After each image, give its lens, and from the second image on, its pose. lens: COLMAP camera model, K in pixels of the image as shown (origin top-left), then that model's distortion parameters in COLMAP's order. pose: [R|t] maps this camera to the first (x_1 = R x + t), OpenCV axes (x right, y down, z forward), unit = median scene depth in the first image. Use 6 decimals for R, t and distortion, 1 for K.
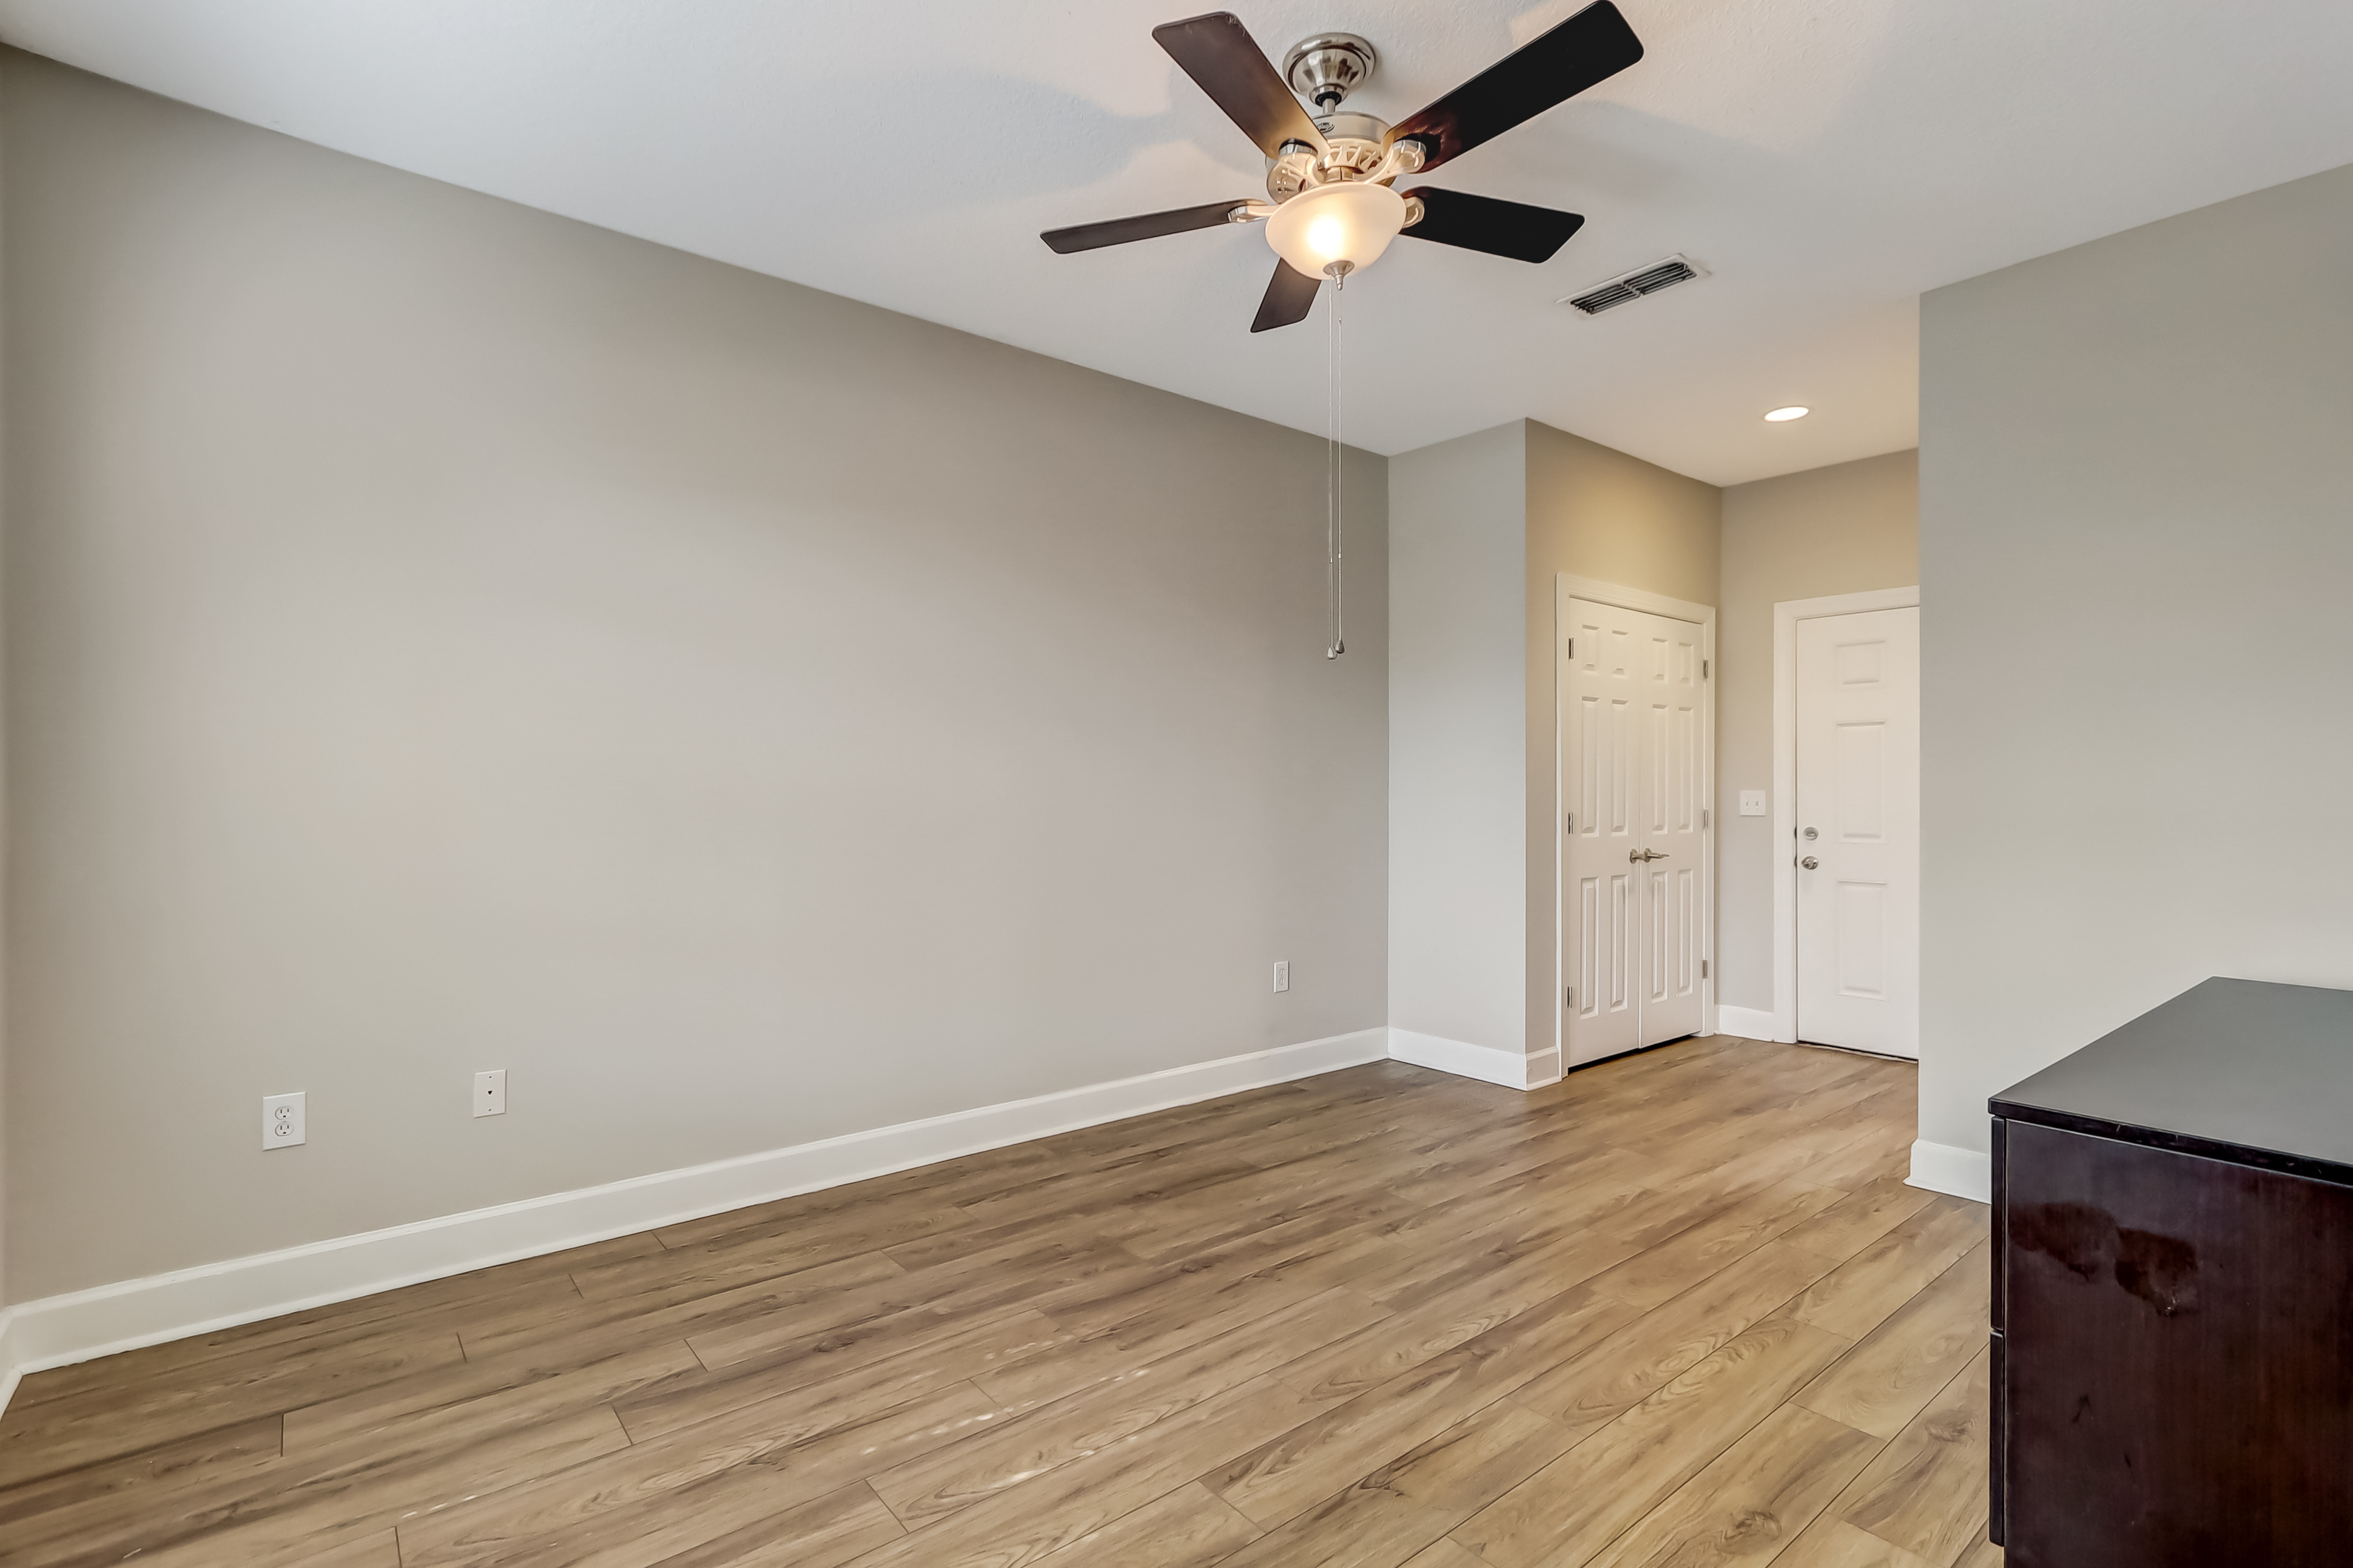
lens RADIAL K [[1094.9, 0, 1171.2], [0, 1094.9, 787.2], [0, 0, 1]] dist [0.000364, 0.000267]
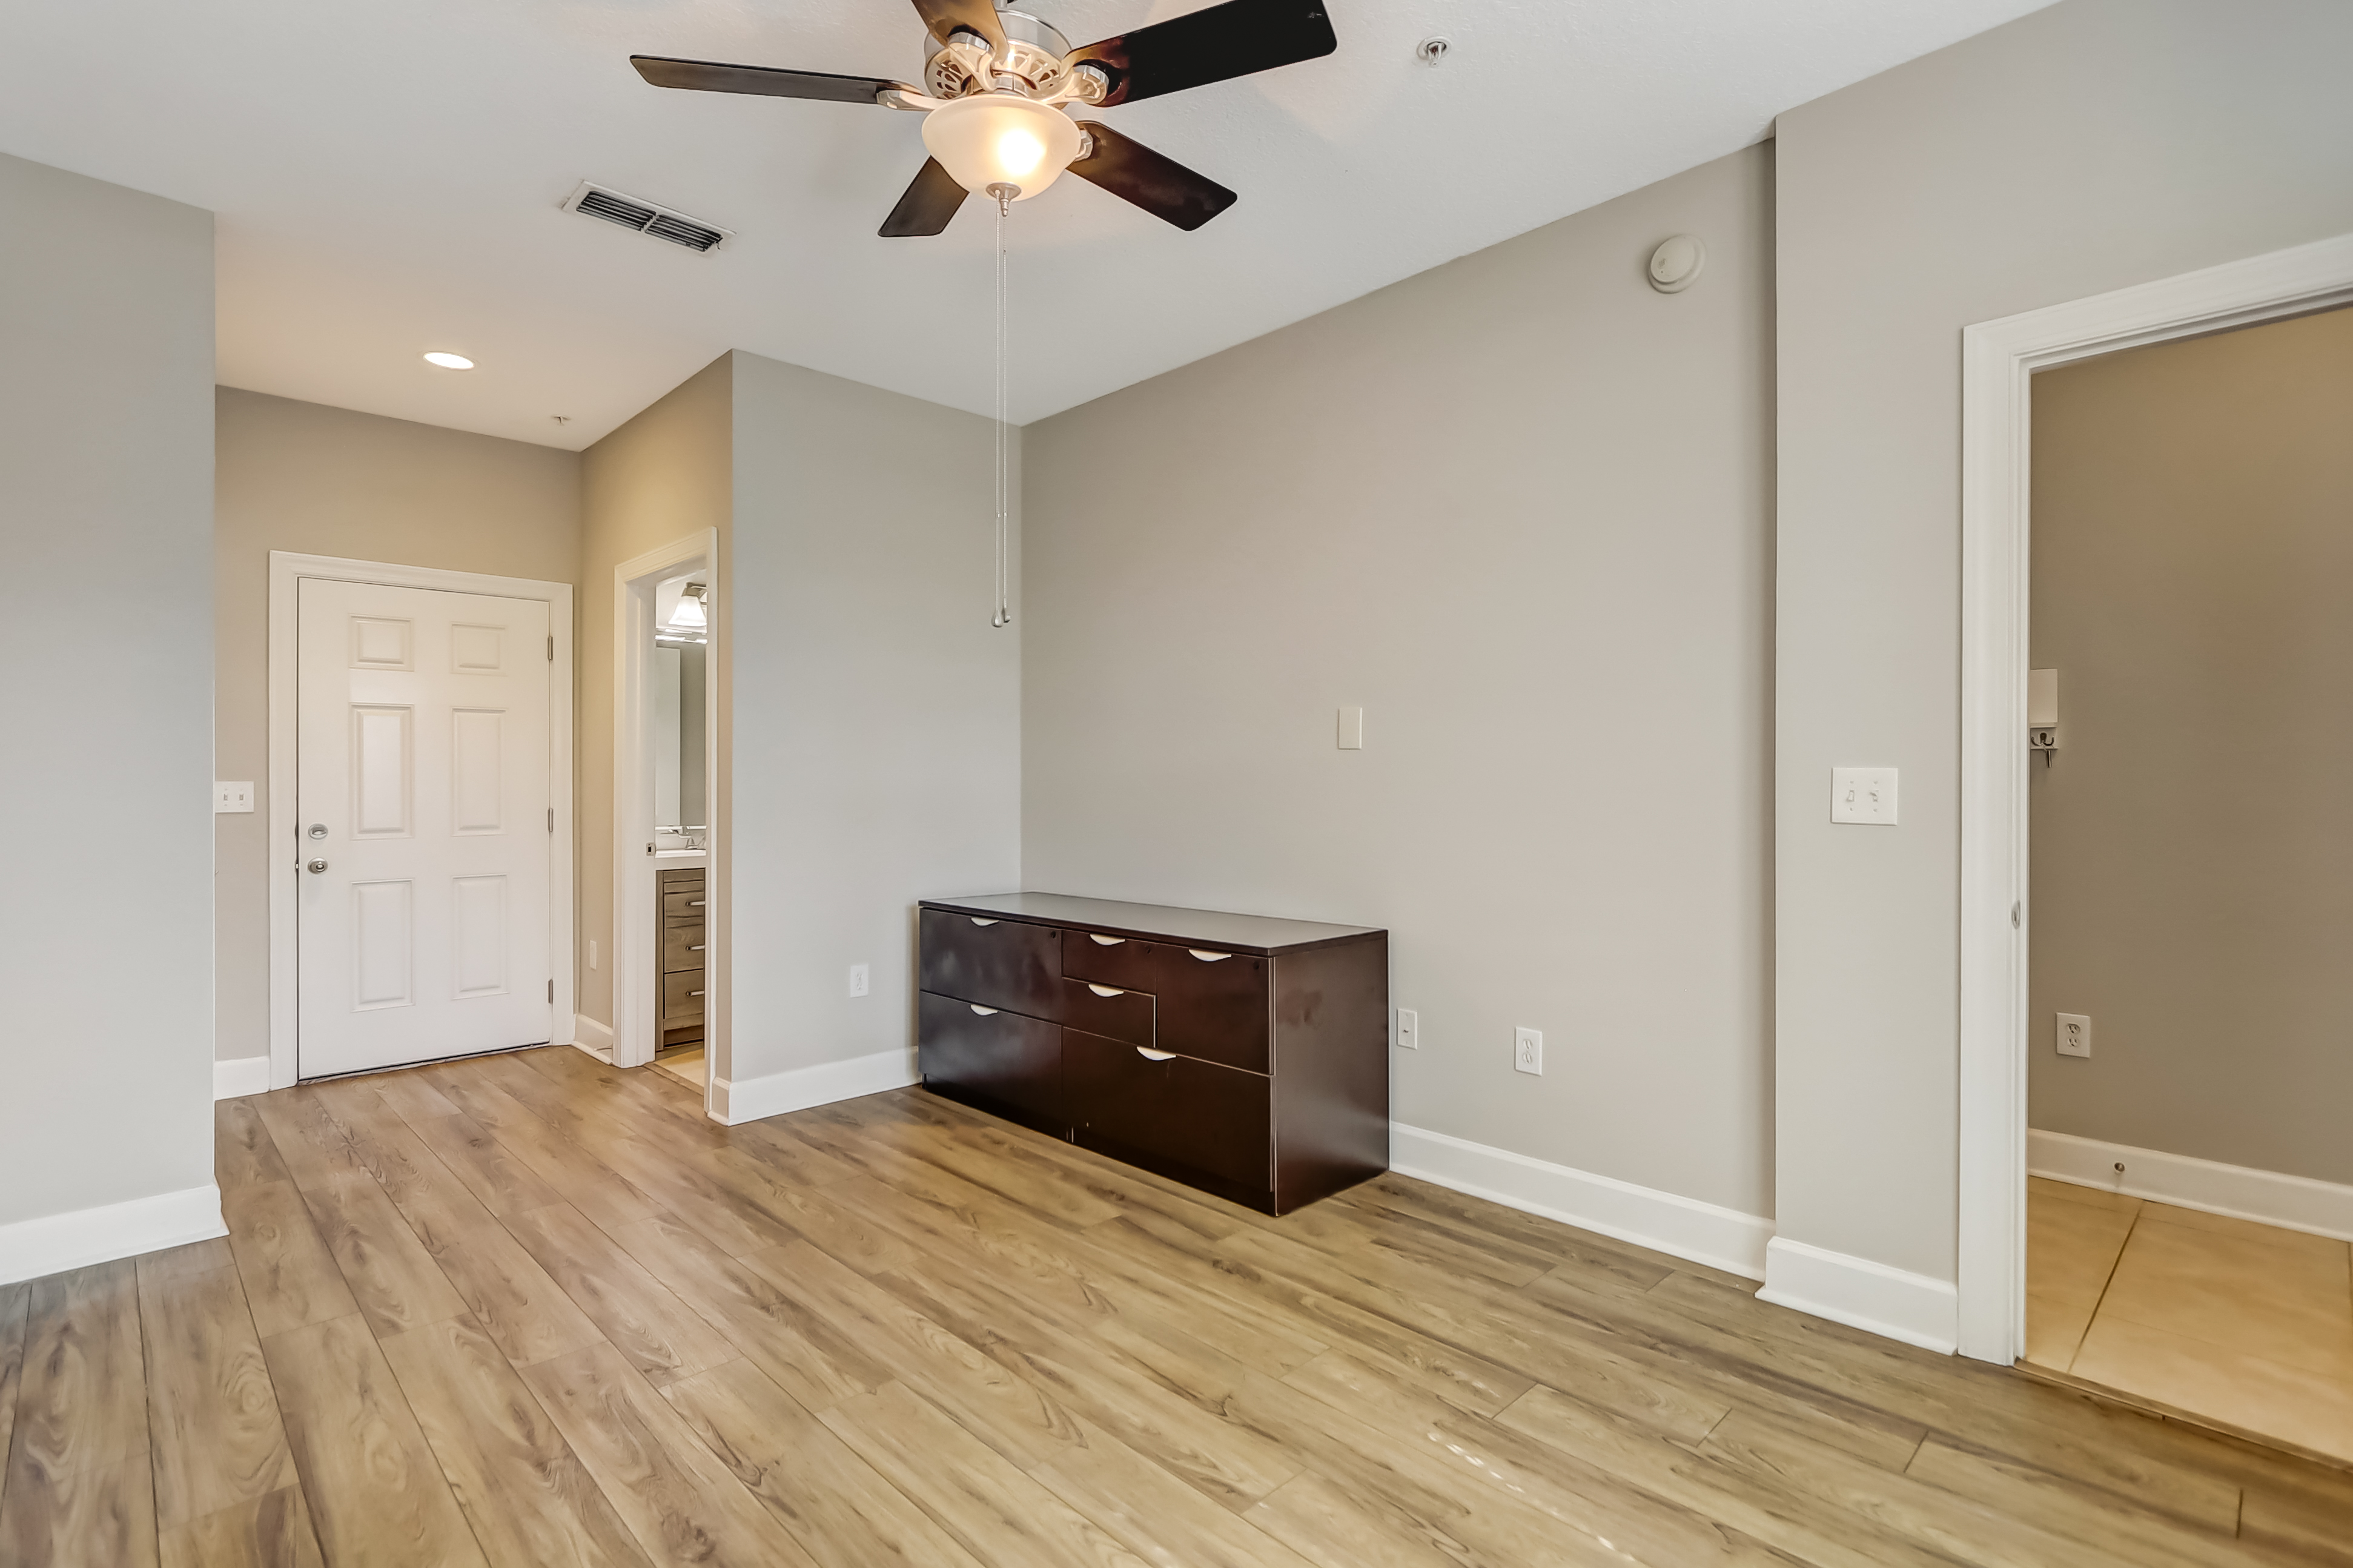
lens RADIAL K [[1094.9, 0, 1171.2], [0, 1094.9, 787.2], [0, 0, 1]] dist [0.000364, 0.000267]
pose [[-0.095749, -0.002687, 0.995402, -0.723404], [-0.001618, 0.999995, 0.002544, 0.009528], [-0.995404, -0.001367, -0.095752, 0.927572]]
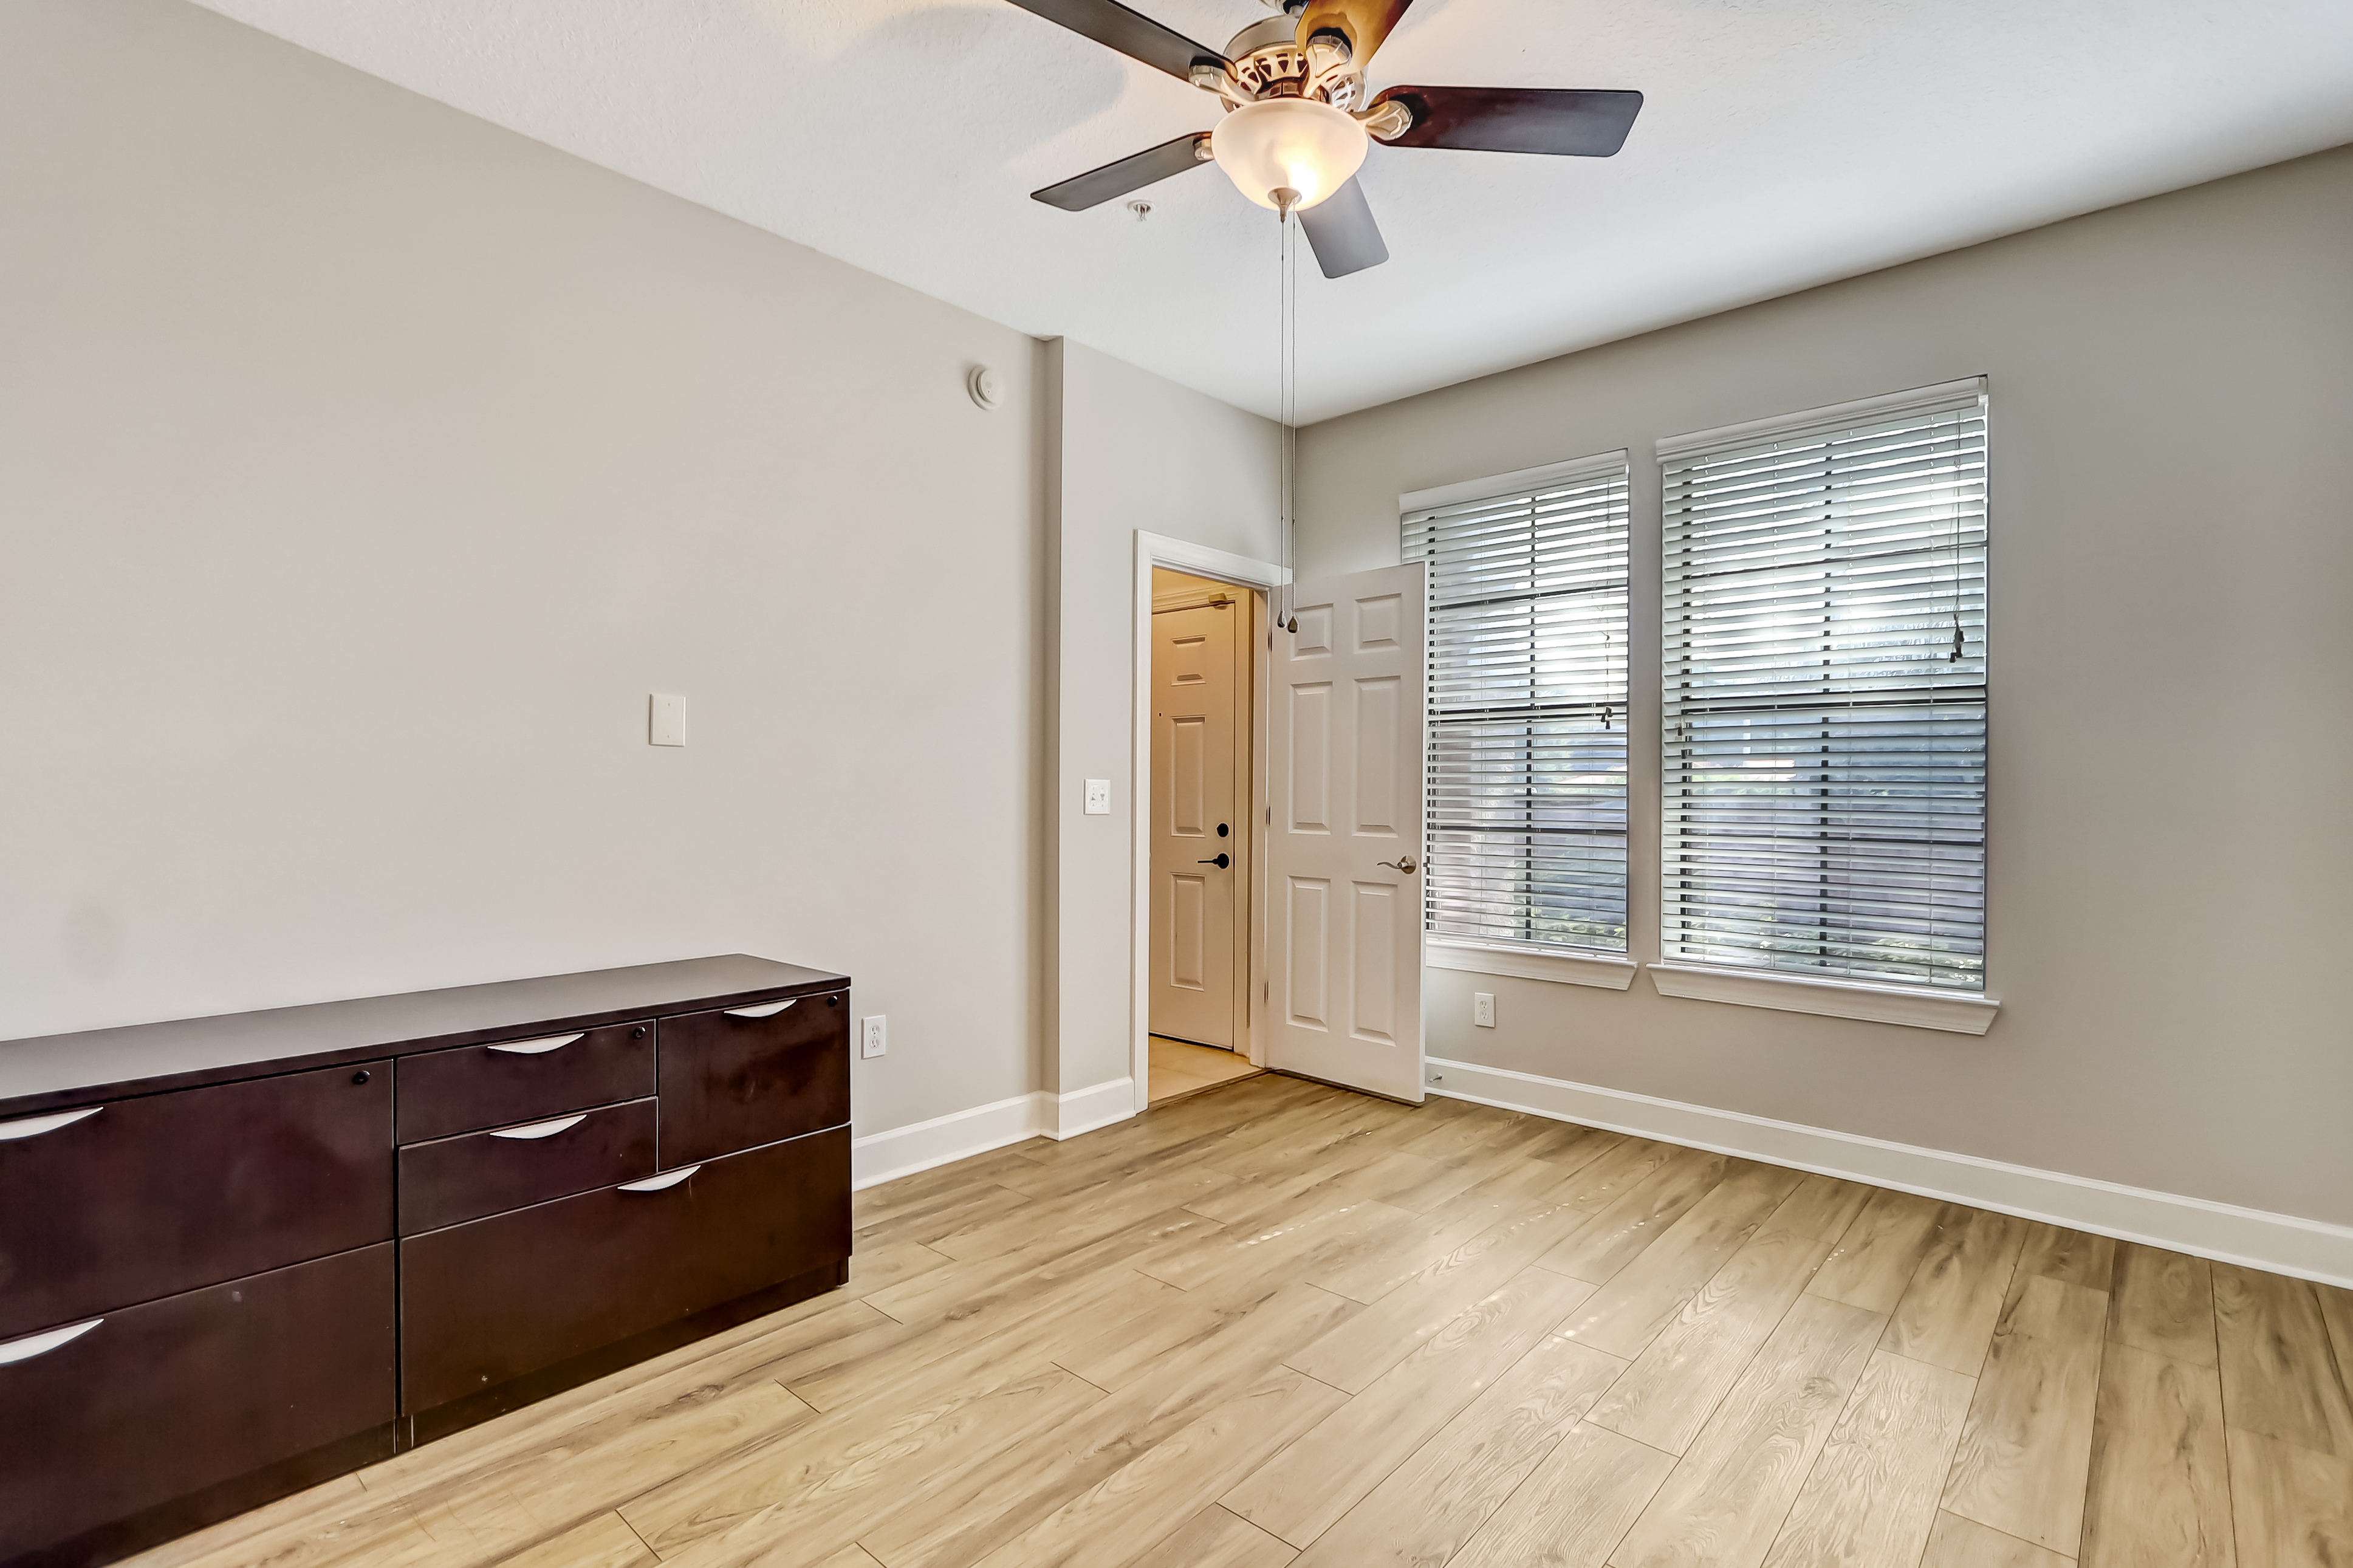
lens RADIAL K [[1094.9, 0, 1171.2], [0, 1094.9, 787.2], [0, 0, 1]] dist [0.000364, 0.000267]
pose [[-0.988526, -0.002572, -0.151028, 0.370932], [-0.002031, 0.999991, -0.003735, 0.009951], [0.151037, -0.003385, -0.988522, 1.834854]]
